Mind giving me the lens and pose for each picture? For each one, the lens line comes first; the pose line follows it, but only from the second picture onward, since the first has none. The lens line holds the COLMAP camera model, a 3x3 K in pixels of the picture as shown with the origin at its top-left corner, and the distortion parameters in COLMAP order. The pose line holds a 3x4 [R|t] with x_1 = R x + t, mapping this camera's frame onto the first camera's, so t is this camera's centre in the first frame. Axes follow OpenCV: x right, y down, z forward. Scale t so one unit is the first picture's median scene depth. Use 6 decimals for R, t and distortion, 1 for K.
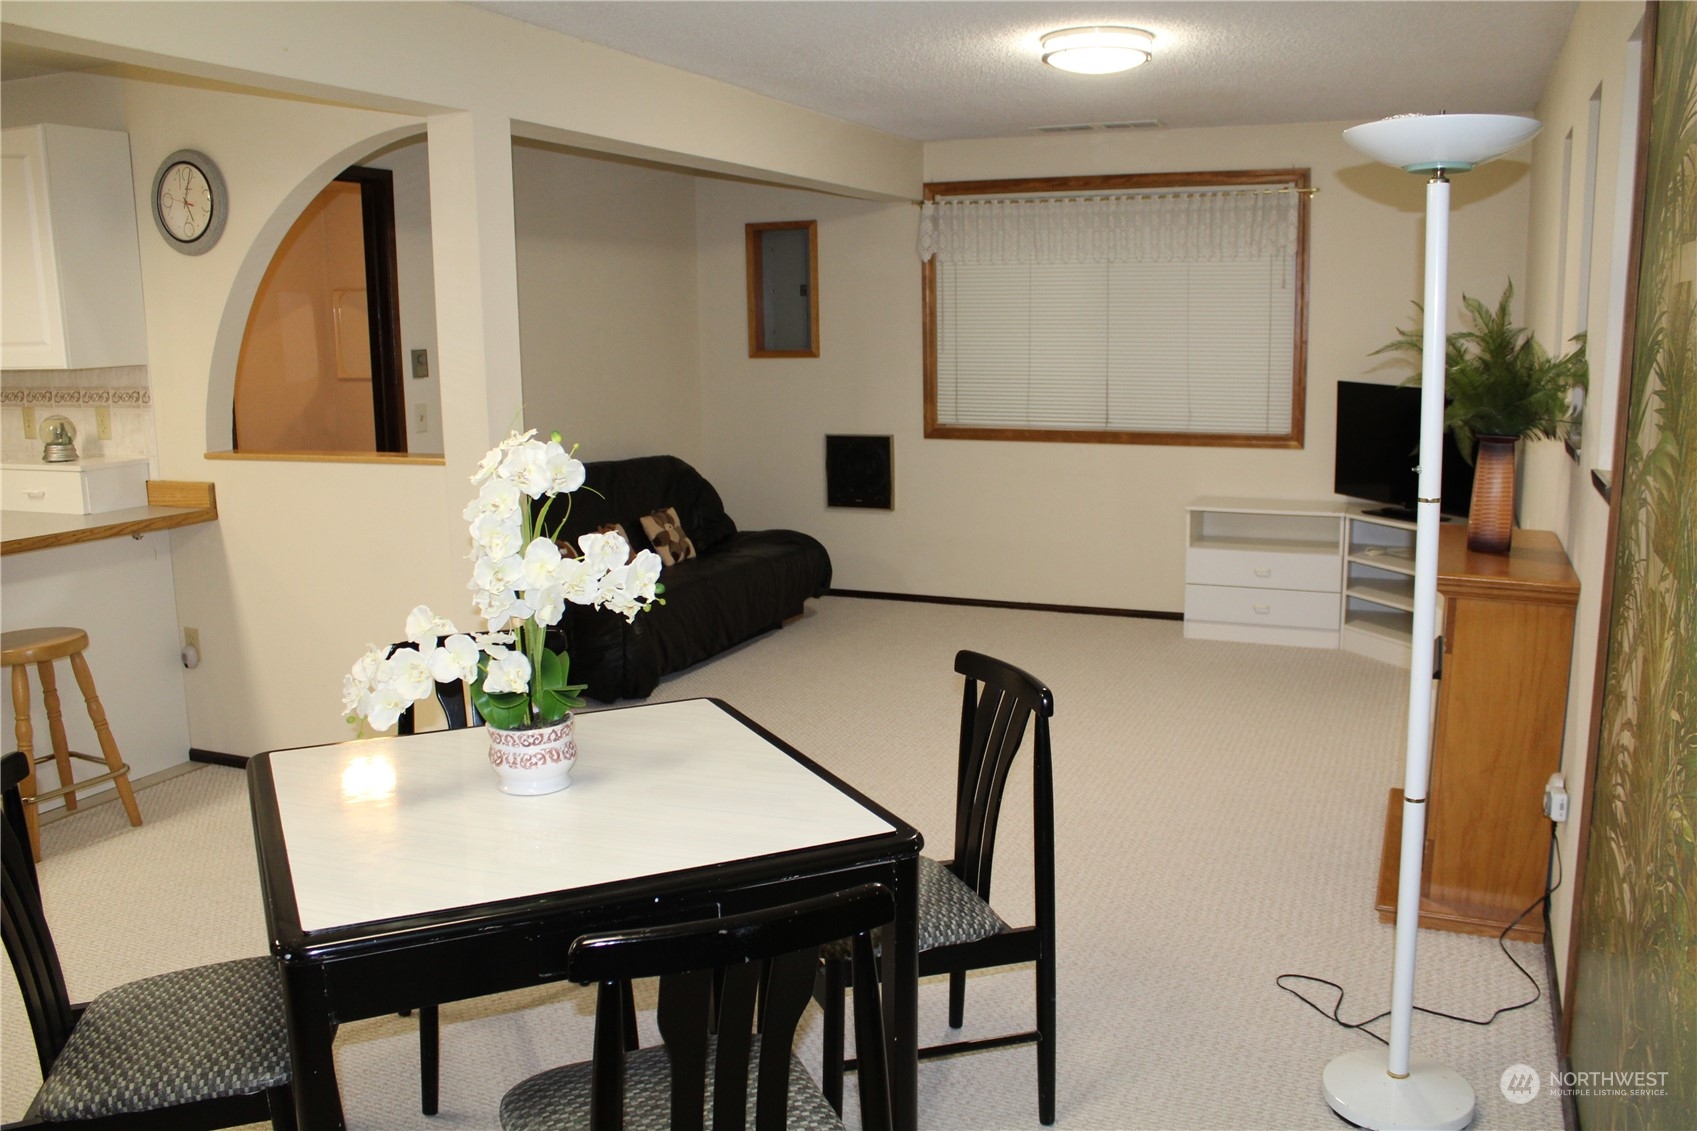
lens RADIAL K [[1389.2, 0, 855.3], [0, 1389.2, 563.3], [0, 0, 1]] dist [-0.169728, 0.149554]
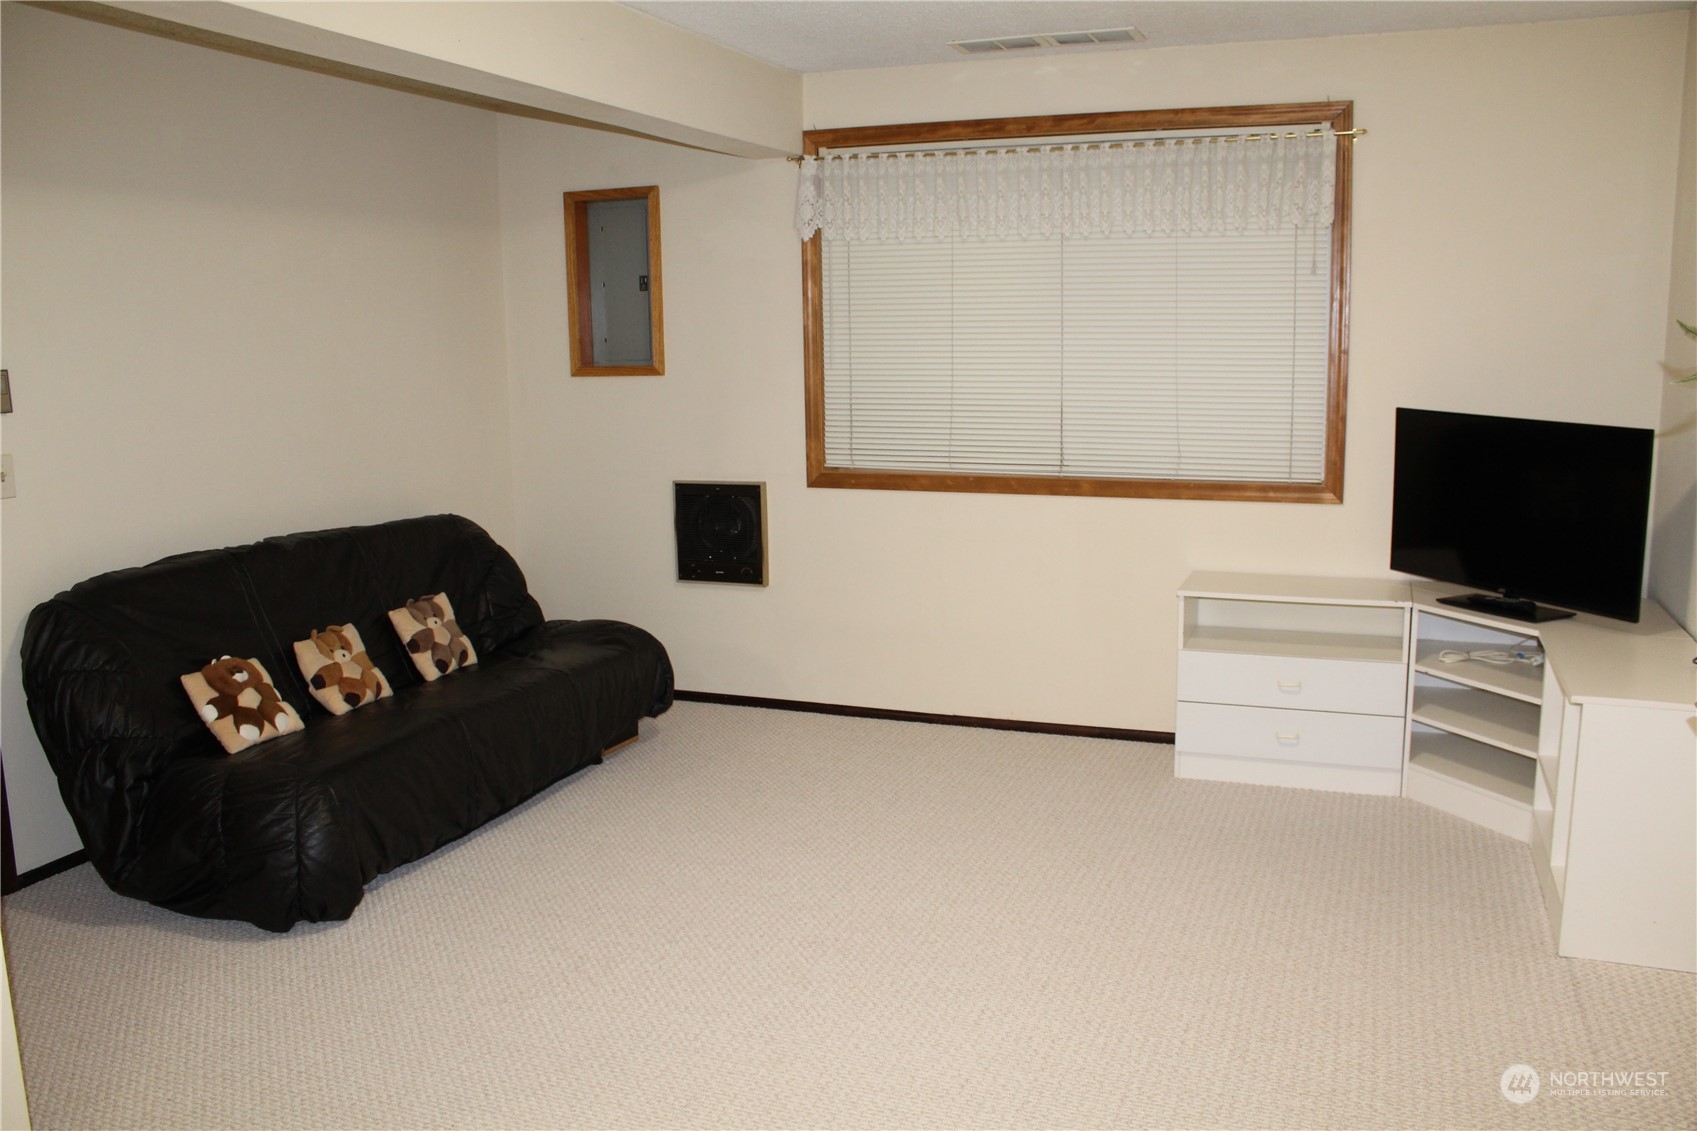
lens RADIAL K [[1389.2, 0, 855.3], [0, 1389.2, 563.3], [0, 0, 1]] dist [-0.169728, 0.149554]
pose [[0.999076, -0.007904, 0.042241, 0.048029], [0.008244, 0.999935, -0.007866, -0.049145], [-0.042176, 0.008207, 0.999076, 0.307290]]
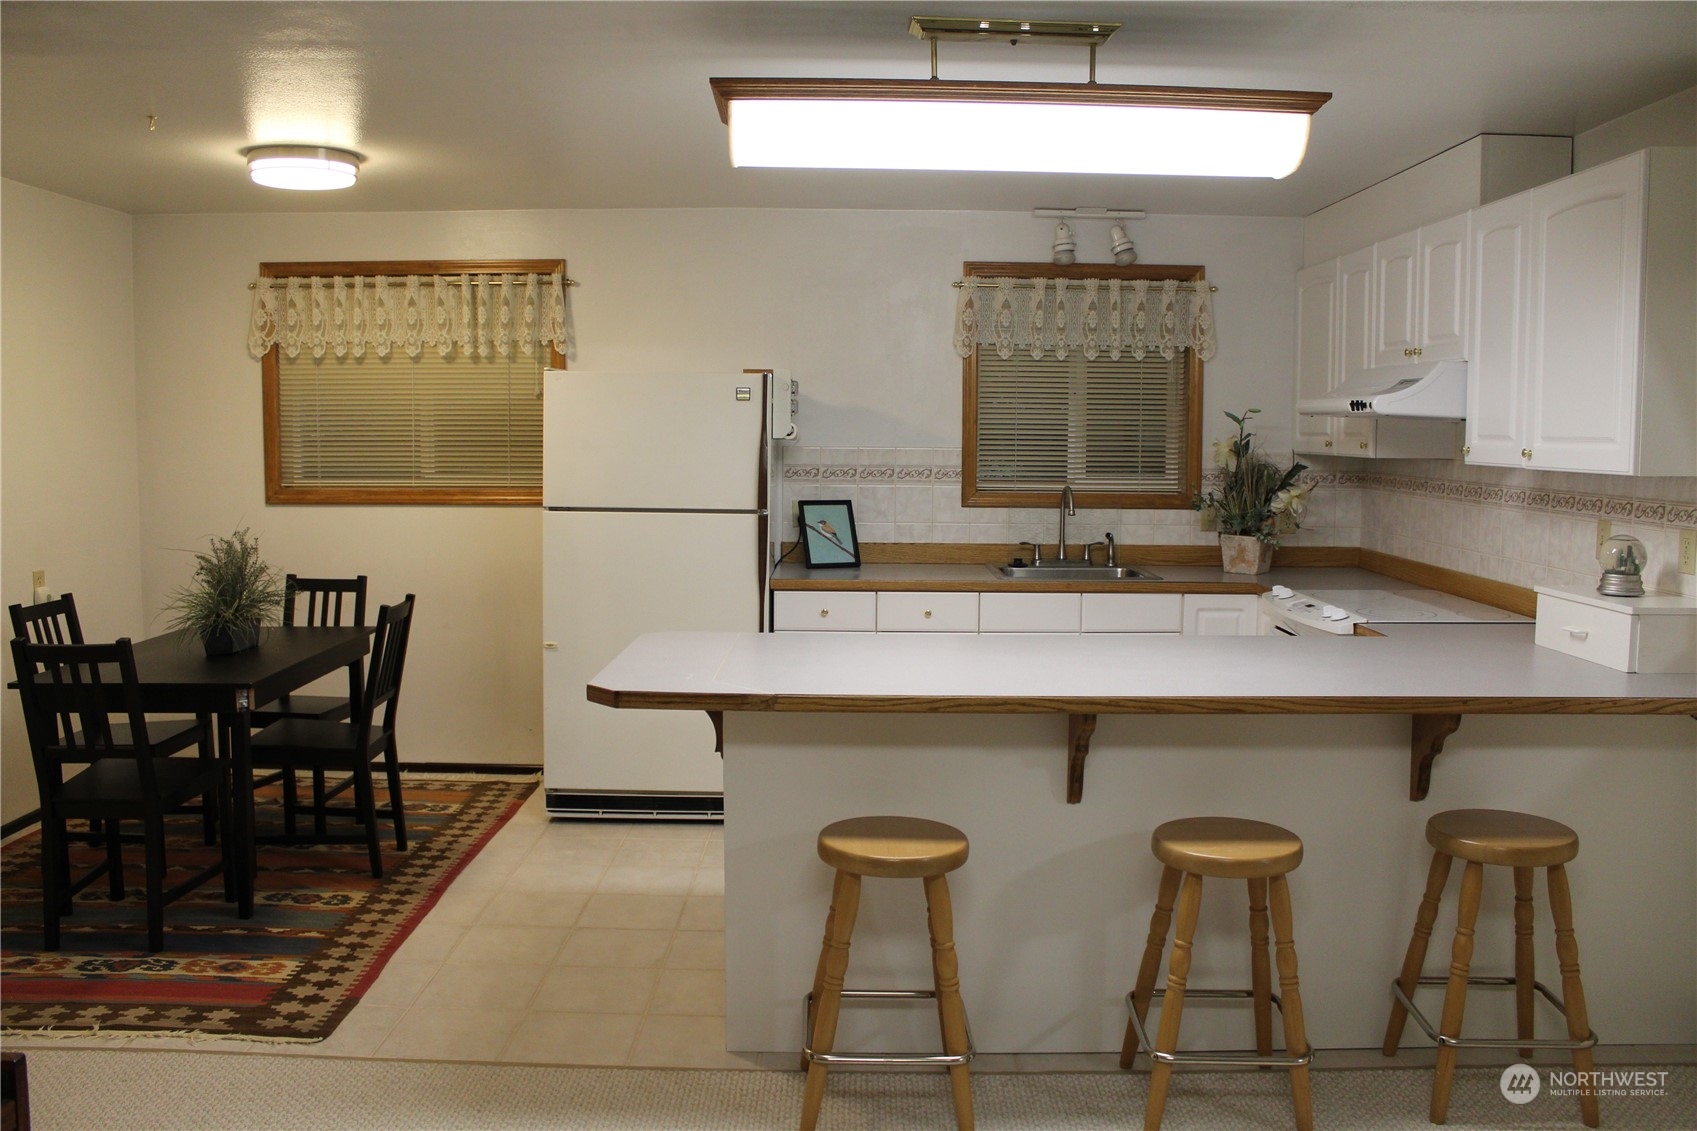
lens RADIAL K [[1389.2, 0, 855.3], [0, 1389.2, 563.3], [0, 0, 1]] dist [-0.169728, 0.149554]
pose [[0.401680, 0.105165, -0.909722, -0.058060], [-0.170657, 0.984579, 0.038467, -0.034845], [0.899739, 0.139799, 0.413433, 0.204859]]
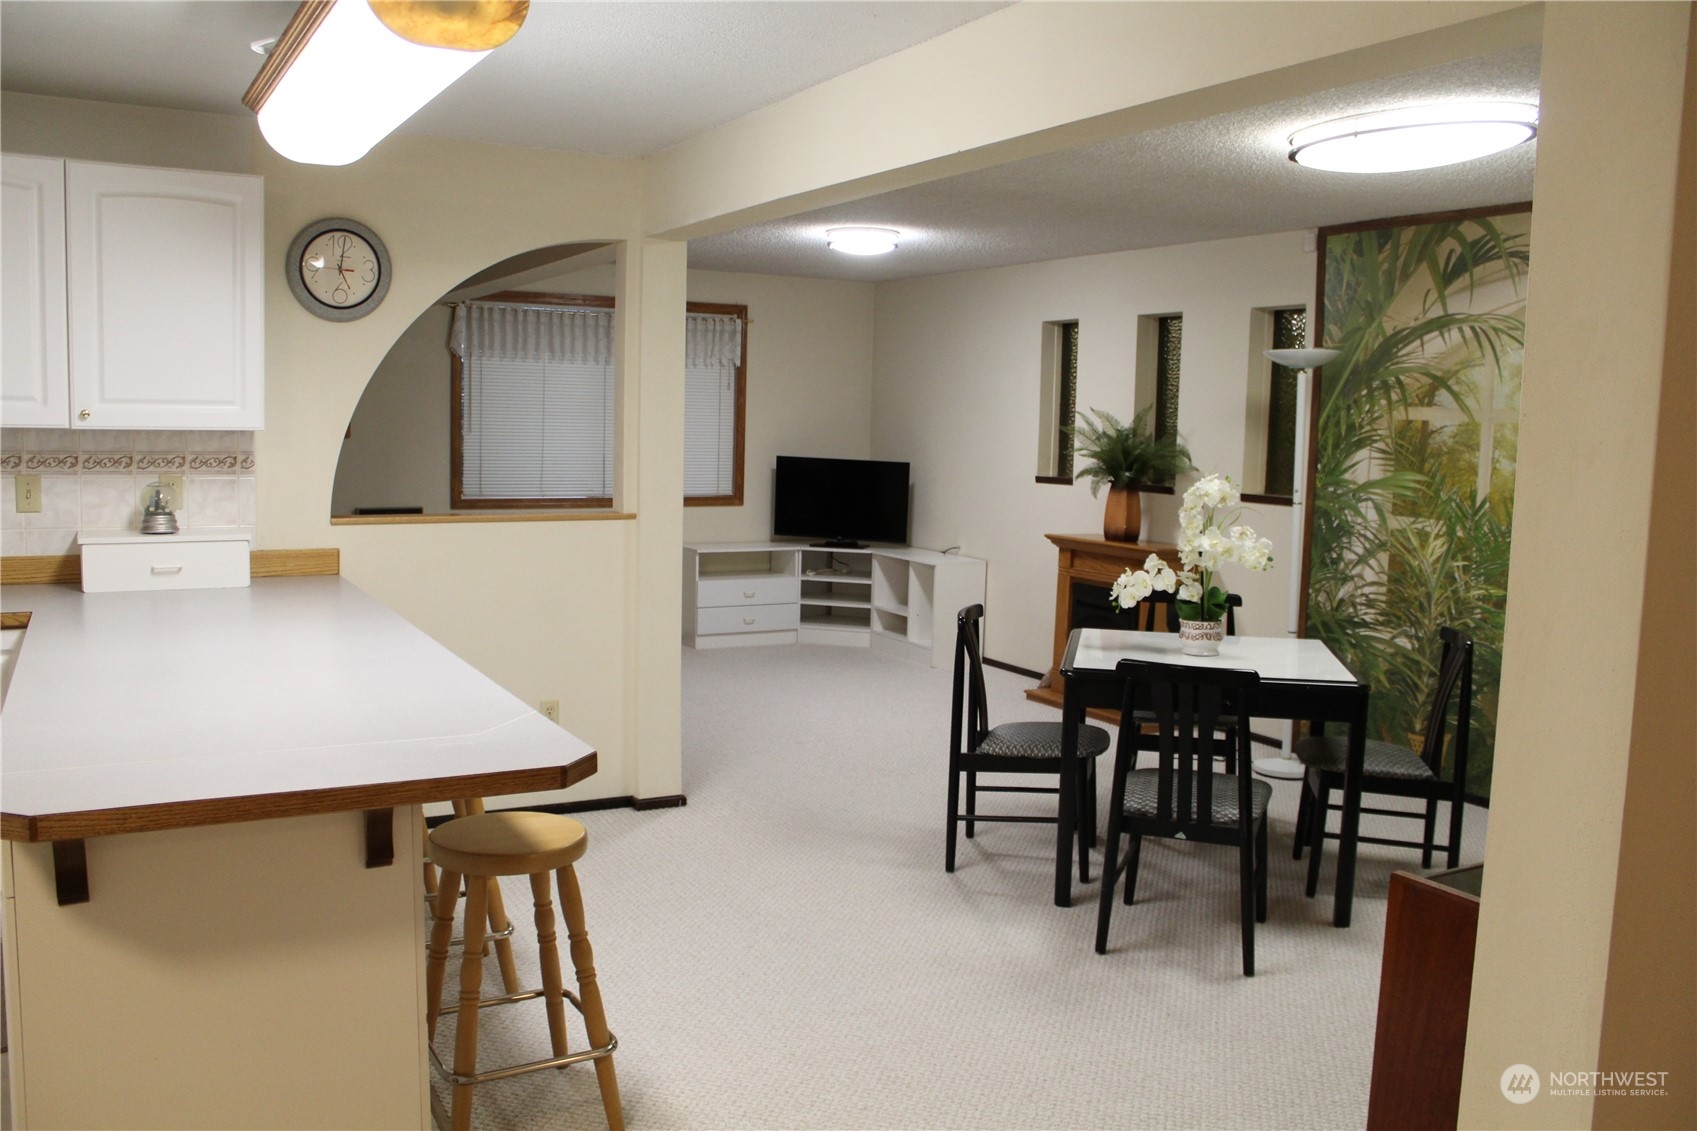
lens RADIAL K [[1389.2, 0, 855.3], [0, 1389.2, 563.3], [0, 0, 1]] dist [-0.169728, 0.149554]
pose [[0.598362, -0.056070, 0.799262, -0.723631], [0.105621, 0.994363, -0.009316, 0.000501], [-0.794234, 0.089994, 0.600911, 0.065250]]
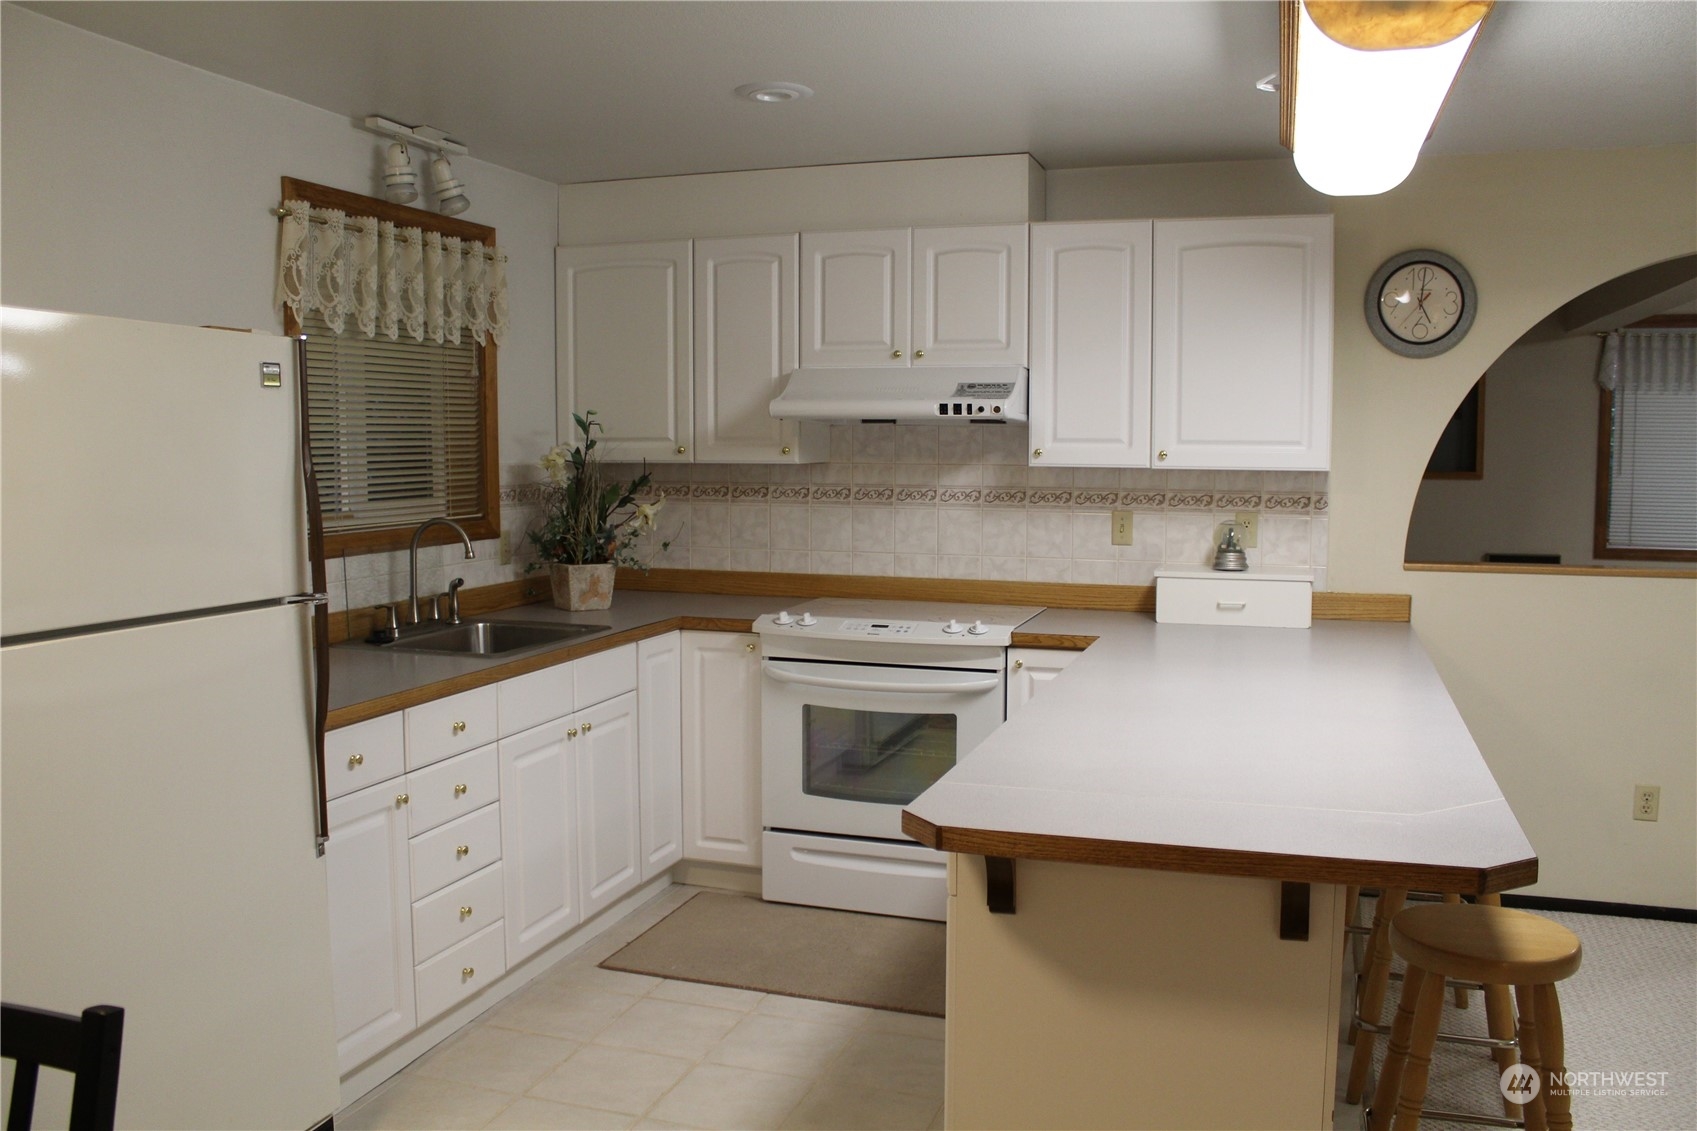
lens RADIAL K [[1389.2, 0, 855.3], [0, 1389.2, 563.3], [0, 0, 1]] dist [-0.169728, 0.149554]
pose [[0.995600, 0.007162, 0.093429, -0.658002], [0.000902, 0.996296, -0.085990, -0.000171], [-0.093698, 0.085696, 0.991906, 0.059601]]
